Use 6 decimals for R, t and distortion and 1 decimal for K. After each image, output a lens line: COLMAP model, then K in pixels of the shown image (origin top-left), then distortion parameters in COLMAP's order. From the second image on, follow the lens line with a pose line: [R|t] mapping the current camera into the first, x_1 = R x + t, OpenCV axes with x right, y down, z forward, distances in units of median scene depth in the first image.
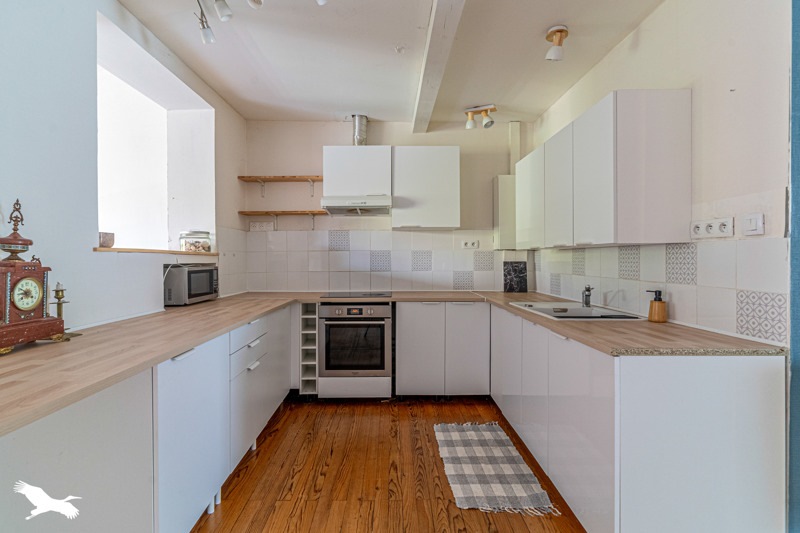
lens RADIAL K [[402.7, 0, 387.1], [0, 402.7, 264.2], [0, 0, 1]] dist [-0.000179, -0.000082]
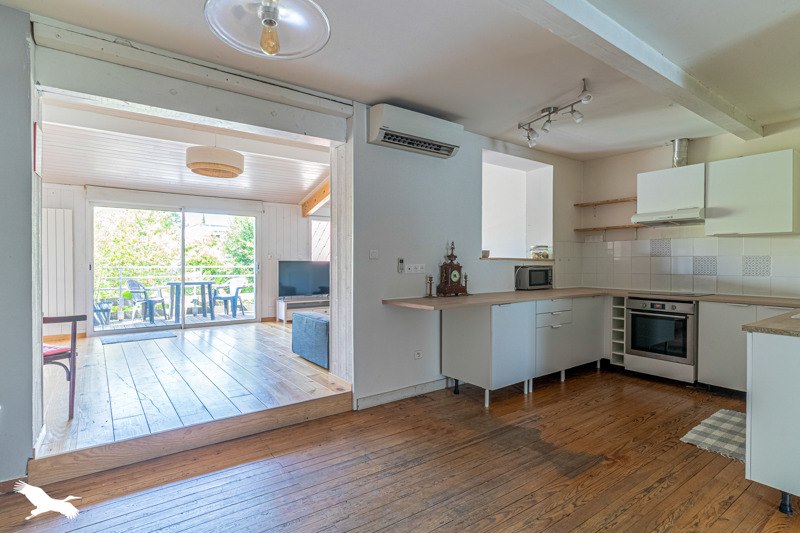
lens RADIAL K [[402.7, 0, 387.1], [0, 402.7, 264.2], [0, 0, 1]] dist [-0.000179, -0.000082]
pose [[0.594137, 0.008305, -0.804321, 0.420496], [-0.014488, 0.999895, -0.000378, 0.001329], [0.804233, 0.011878, 0.594195, -0.406003]]
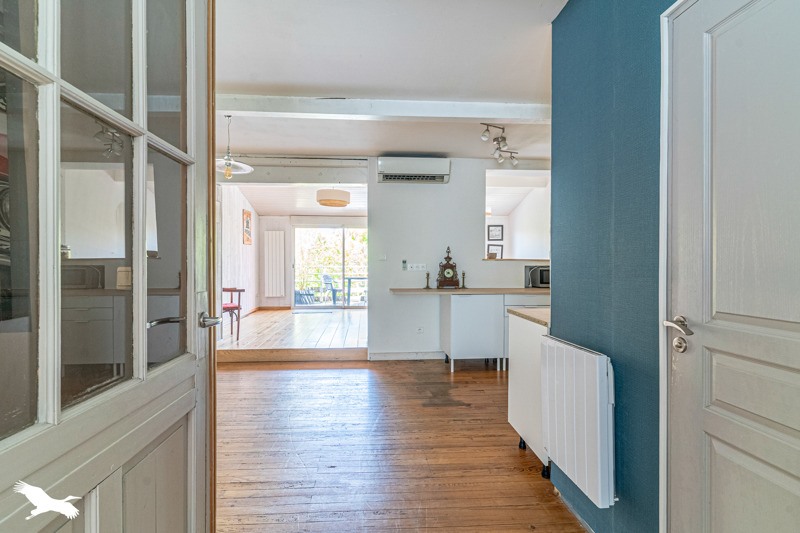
lens RADIAL K [[402.7, 0, 387.1], [0, 402.7, 264.2], [0, 0, 1]] dist [-0.000179, -0.000082]
pose [[0.047997, 0.005869, -0.998830, 1.090736], [-0.016311, 0.999854, 0.005092, -0.005386], [0.998714, 0.016048, 0.048086, 0.123673]]
